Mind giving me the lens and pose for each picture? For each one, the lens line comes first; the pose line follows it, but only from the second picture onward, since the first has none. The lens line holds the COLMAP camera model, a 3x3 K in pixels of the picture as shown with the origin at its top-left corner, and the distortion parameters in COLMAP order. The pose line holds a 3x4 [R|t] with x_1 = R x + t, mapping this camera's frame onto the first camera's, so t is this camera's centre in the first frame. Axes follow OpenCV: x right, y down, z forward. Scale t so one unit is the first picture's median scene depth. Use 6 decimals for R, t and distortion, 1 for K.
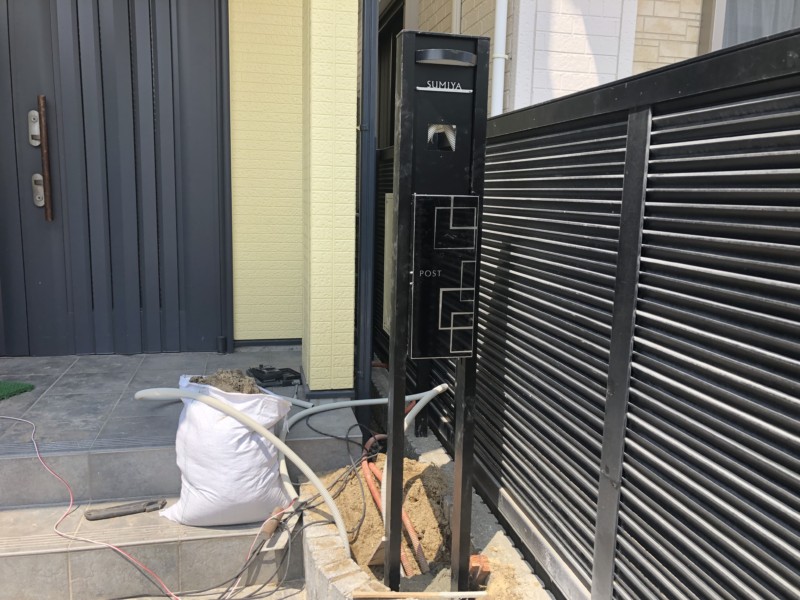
lens RADIAL K [[660.3, 0, 398.5], [0, 660.3, 294.0], [0, 0, 1]] dist [0.034039, -0.015813]
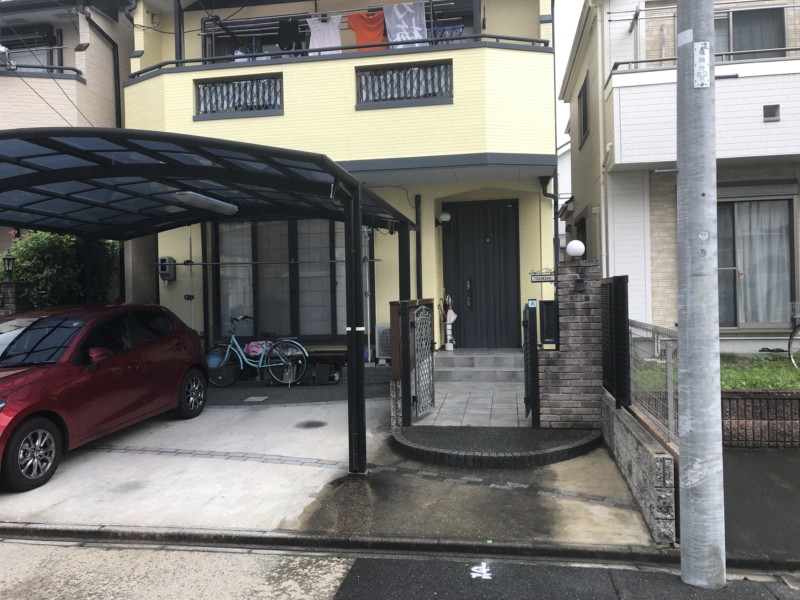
lens RADIAL K [[660.3, 0, 398.5], [0, 660.3, 294.0], [0, 0, 1]] dist [0.034039, -0.015813]
pose [[0.930492, -0.039810, -0.364141, 0.600277], [-0.015965, 0.988725, -0.148889, 0.495123], [0.365963, 0.144354, 0.919366, -3.493595]]
